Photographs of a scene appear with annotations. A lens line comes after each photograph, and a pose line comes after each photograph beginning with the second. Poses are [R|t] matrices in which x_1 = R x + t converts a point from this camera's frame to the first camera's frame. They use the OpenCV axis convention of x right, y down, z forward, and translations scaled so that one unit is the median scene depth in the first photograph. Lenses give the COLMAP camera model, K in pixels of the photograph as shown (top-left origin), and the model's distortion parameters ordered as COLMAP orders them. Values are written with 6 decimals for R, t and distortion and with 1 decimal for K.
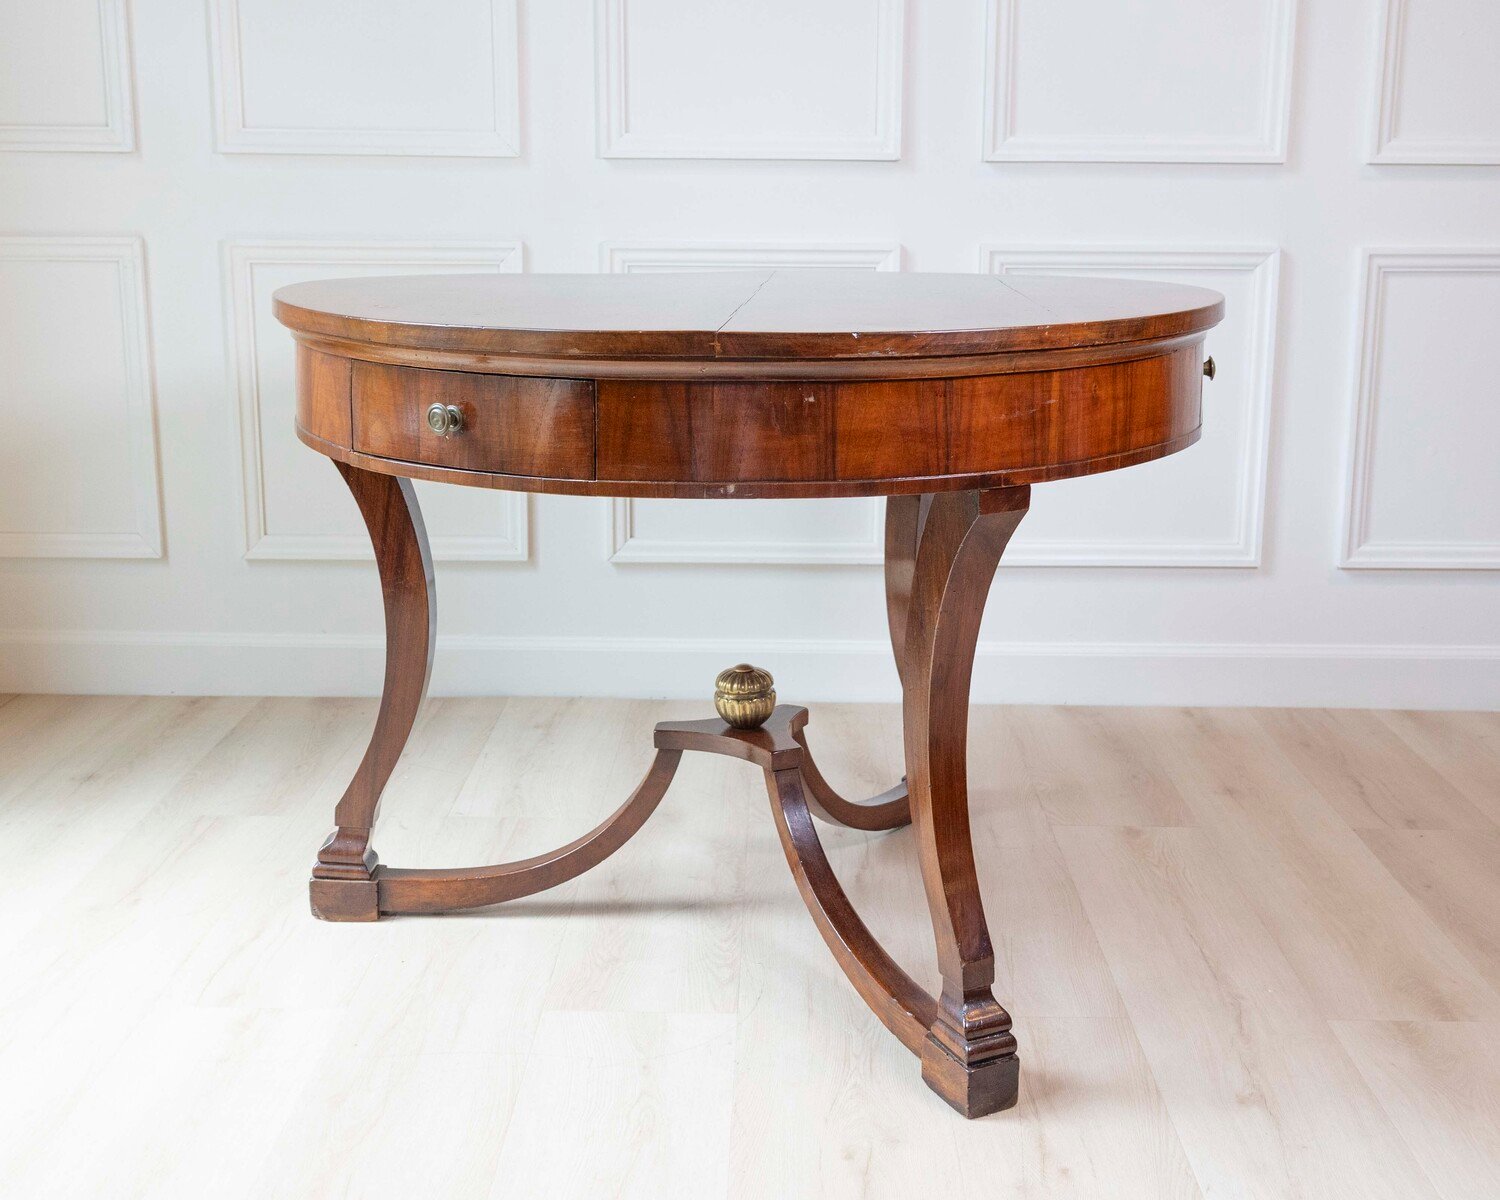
lens RADIAL K [[1769.6, 0, 756.1], [0, 1769.6, 547.5], [0, 0, 1]] dist [-0.008193, 0.009829]
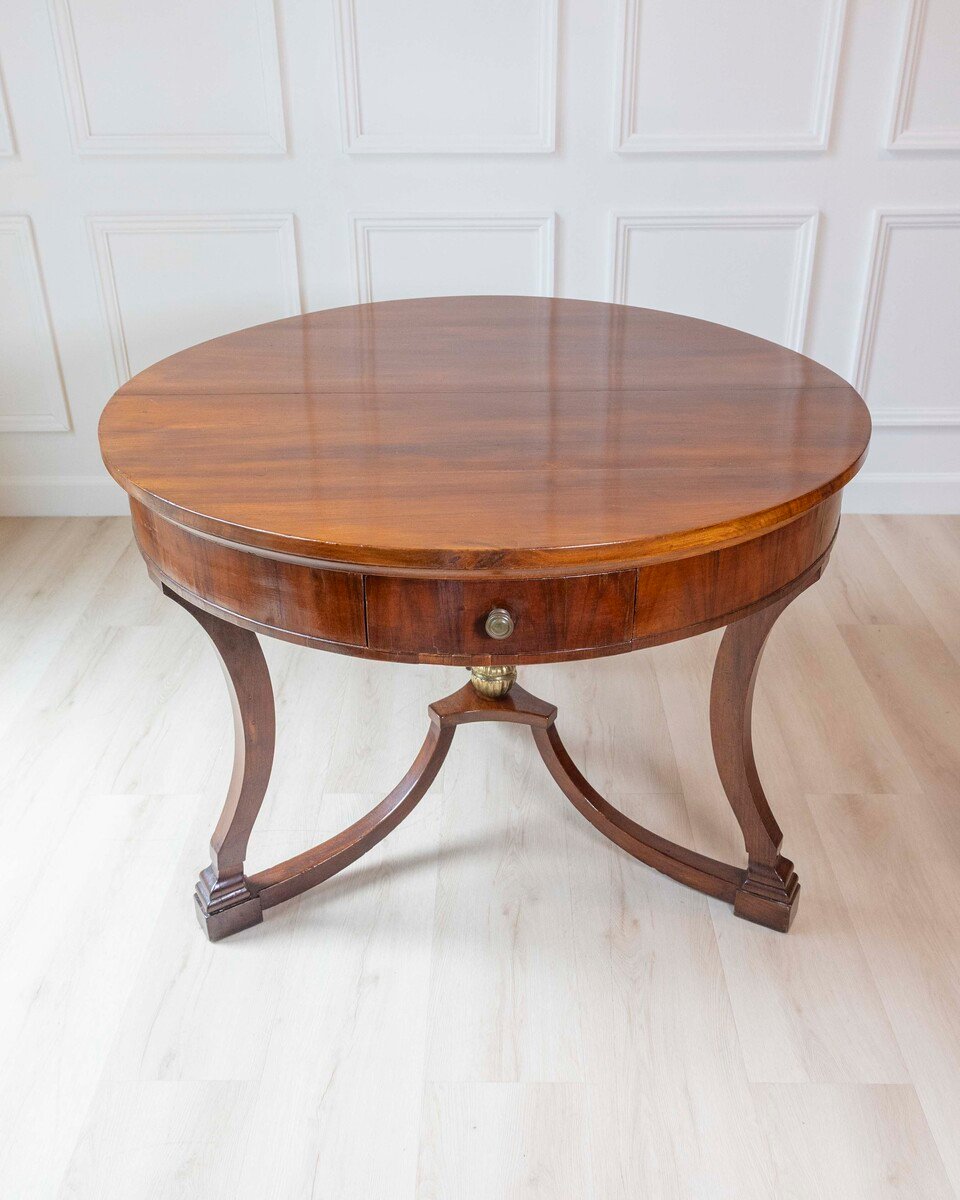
lens RADIAL K [[1120.8, 0, 480.5], [0, 1120.8, 574.0], [0, 0, 1]] dist [0.002240, 0.009558]
pose [[0.999873, -0.014804, -0.005899, 0.025892], [0.015860, 0.960658, 0.277283, -0.169126], [0.001562, -0.277341, 0.960770, 0.048390]]
